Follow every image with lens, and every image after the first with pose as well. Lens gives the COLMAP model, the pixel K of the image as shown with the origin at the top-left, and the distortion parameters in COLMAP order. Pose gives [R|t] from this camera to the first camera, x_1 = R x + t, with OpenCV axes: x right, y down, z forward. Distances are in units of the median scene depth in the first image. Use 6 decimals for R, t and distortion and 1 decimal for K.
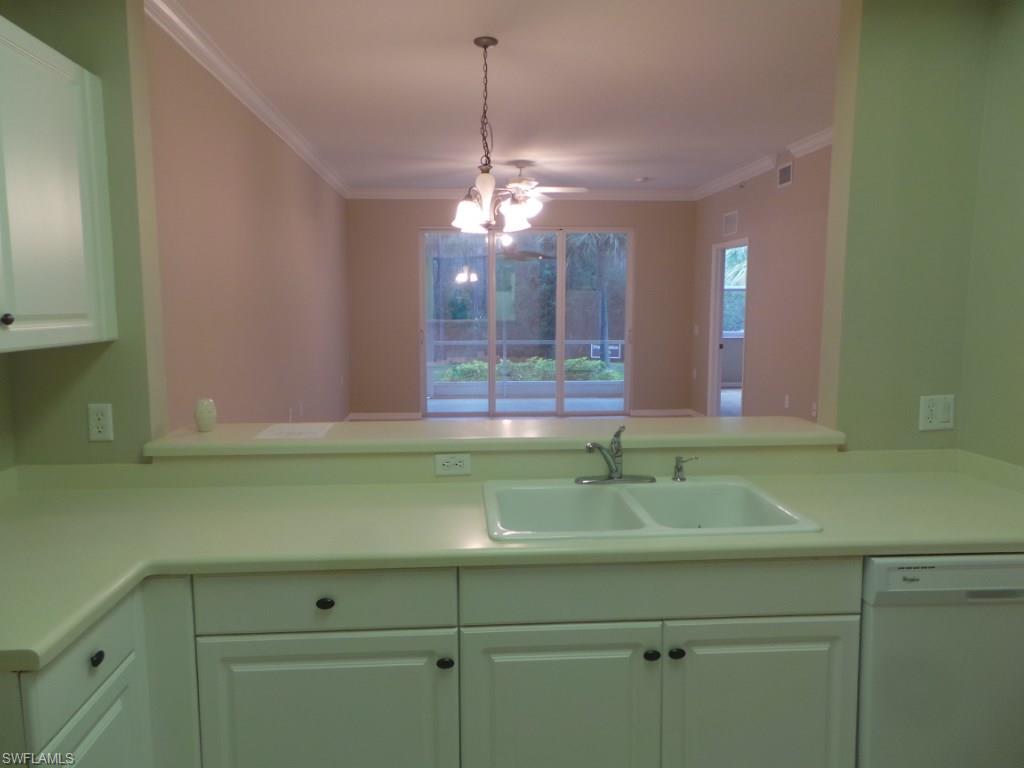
lens RADIAL K [[714.2, 0, 488.6], [0, 714.2, 379.3], [0, 0, 1]] dist [-0.005711, 0.048834]
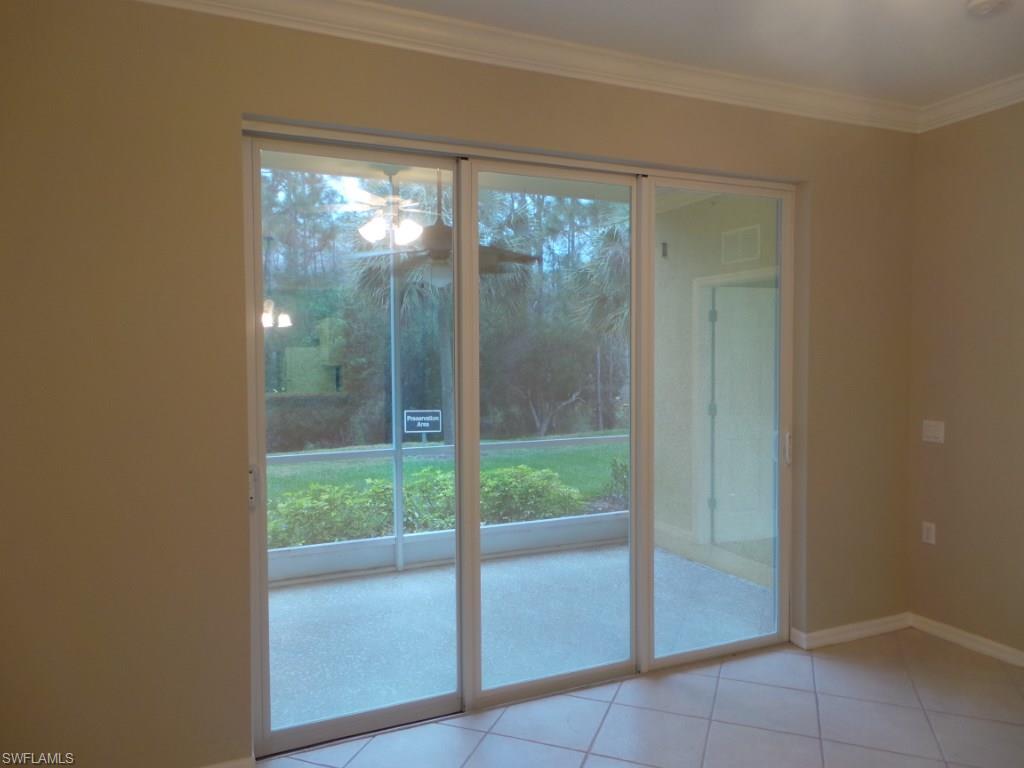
lens RADIAL K [[714.2, 0, 488.6], [0, 714.2, 379.3], [0, 0, 1]] dist [-0.005711, 0.048834]
pose [[0.937784, -0.015739, 0.346862, -0.116229], [0.042750, 0.996605, -0.070360, -0.092350], [-0.344577, 0.080810, 0.935274, 0.769476]]
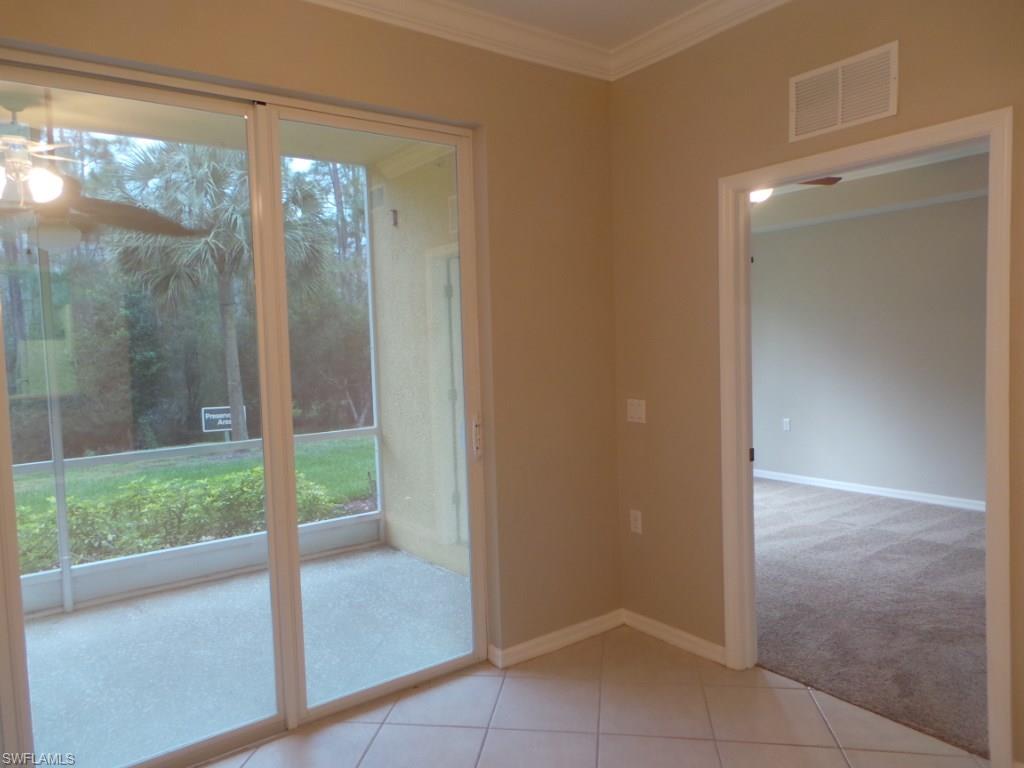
lens RADIAL K [[714.2, 0, 488.6], [0, 714.2, 379.3], [0, 0, 1]] dist [-0.005711, 0.048834]
pose [[0.842783, -0.054161, 0.535521, 0.019944], [0.089799, 0.995129, -0.040678, -0.088125], [-0.530709, 0.082372, 0.843542, 0.798244]]
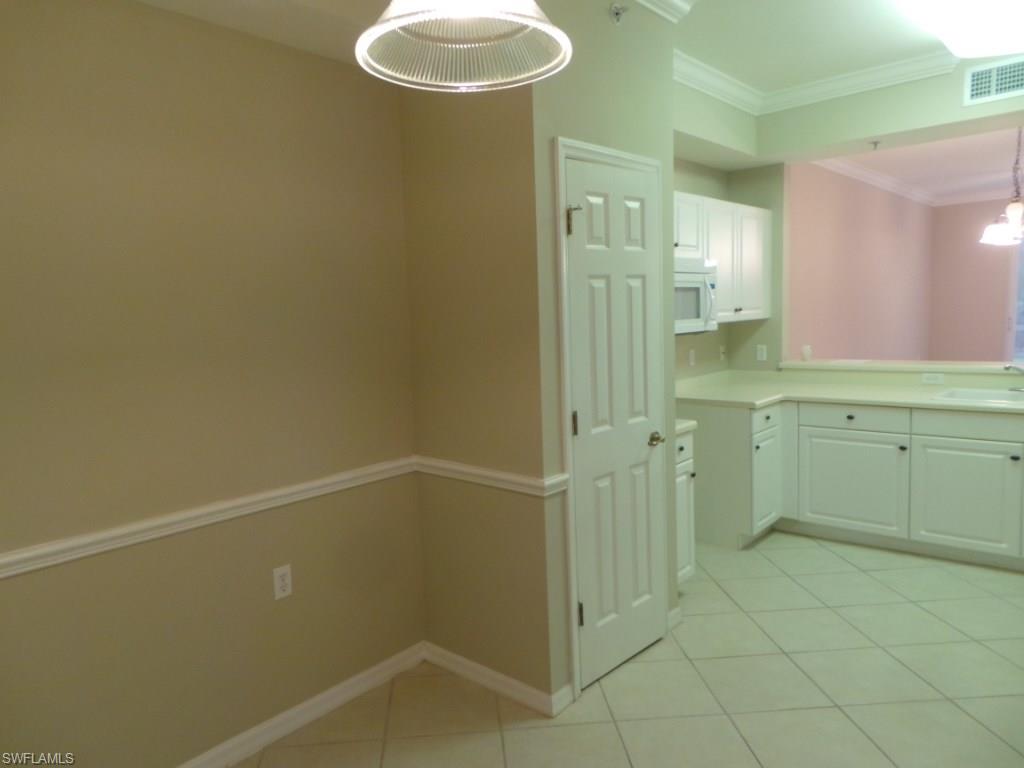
lens RADIAL K [[719.0, 0, 512.0], [0, 719.0, 384.0], [0, 0, 1]] dist [0.026903, 0.006680]
pose [[0.722066, 0.048107, -0.690150, 0.145887], [-0.039959, 0.998814, 0.027816, 0.036778], [0.690669, 0.007492, 0.723132, -0.367720]]
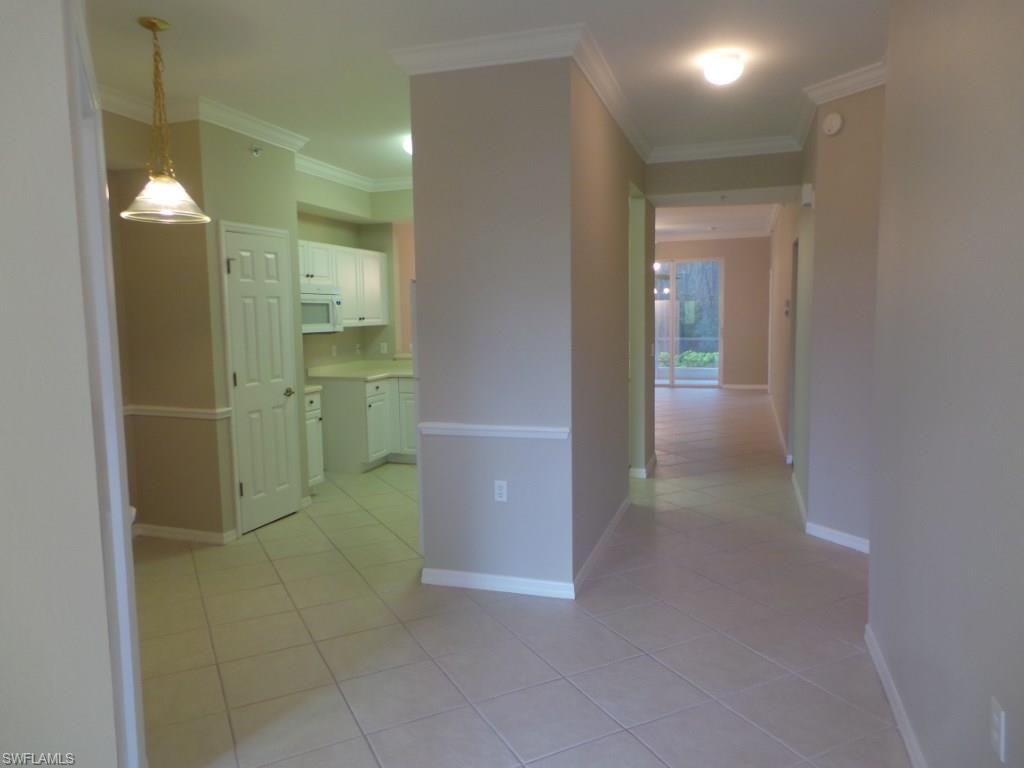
lens RADIAL K [[719.0, 0, 512.0], [0, 719.0, 384.0], [0, 0, 1]] dist [0.026903, 0.006680]
pose [[0.934403, 0.024279, -0.355388, 0.371454], [-0.025784, 0.999667, 0.000502, 0.061837], [0.355282, 0.008694, 0.934719, -0.589900]]
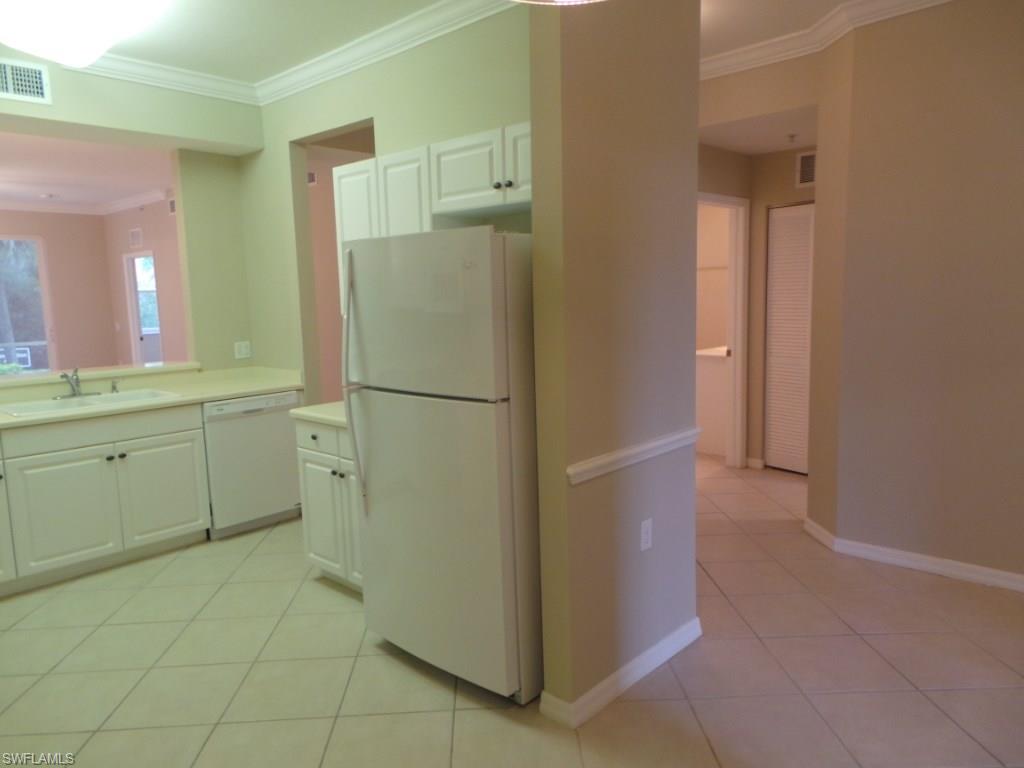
lens RADIAL K [[730.2, 0, 499.0], [0, 730.2, 383.1], [0, 0, 1]] dist [0.033552, -0.000500]
pose [[0.724754, -0.101694, 0.681461, -0.099032], [0.100217, 0.994089, 0.041763, 0.040110], [-0.681680, 0.038026, 0.730662, -0.344424]]
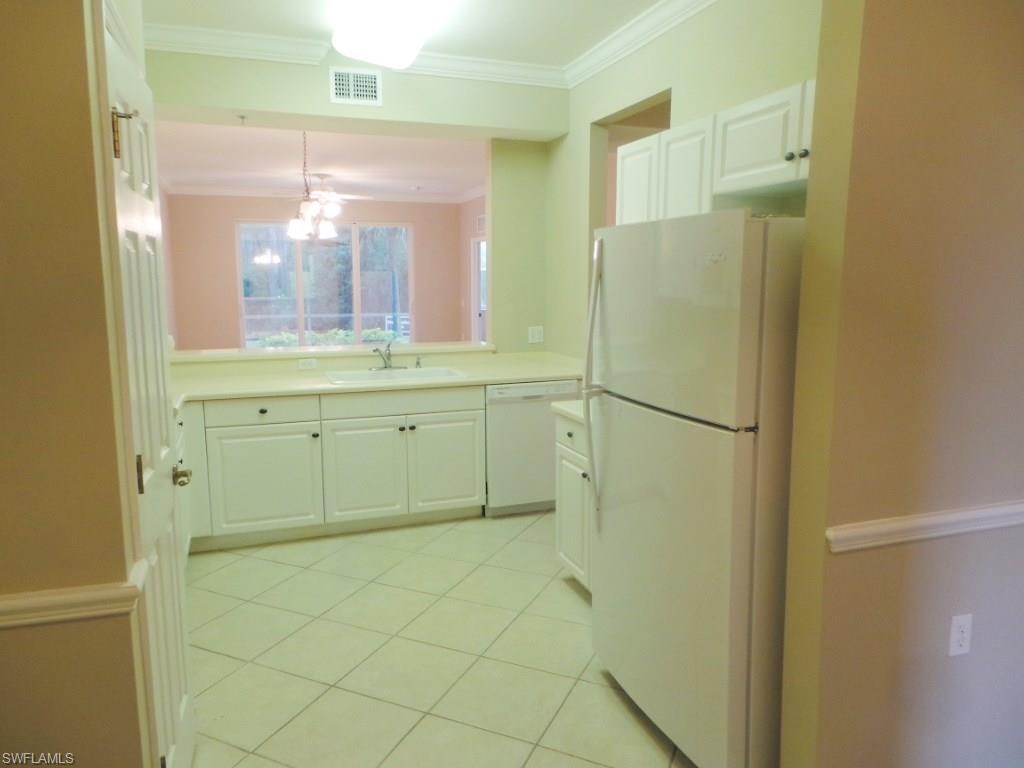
lens RADIAL K [[720.3, 0, 495.4], [0, 720.3, 383.3], [0, 0, 1]] dist [0.005161, 0.053242]
pose [[0.958232, -0.040202, 0.283151, -0.035415], [0.030582, 0.998798, 0.038315, 0.032935], [-0.284351, -0.028055, 0.958310, -0.326556]]
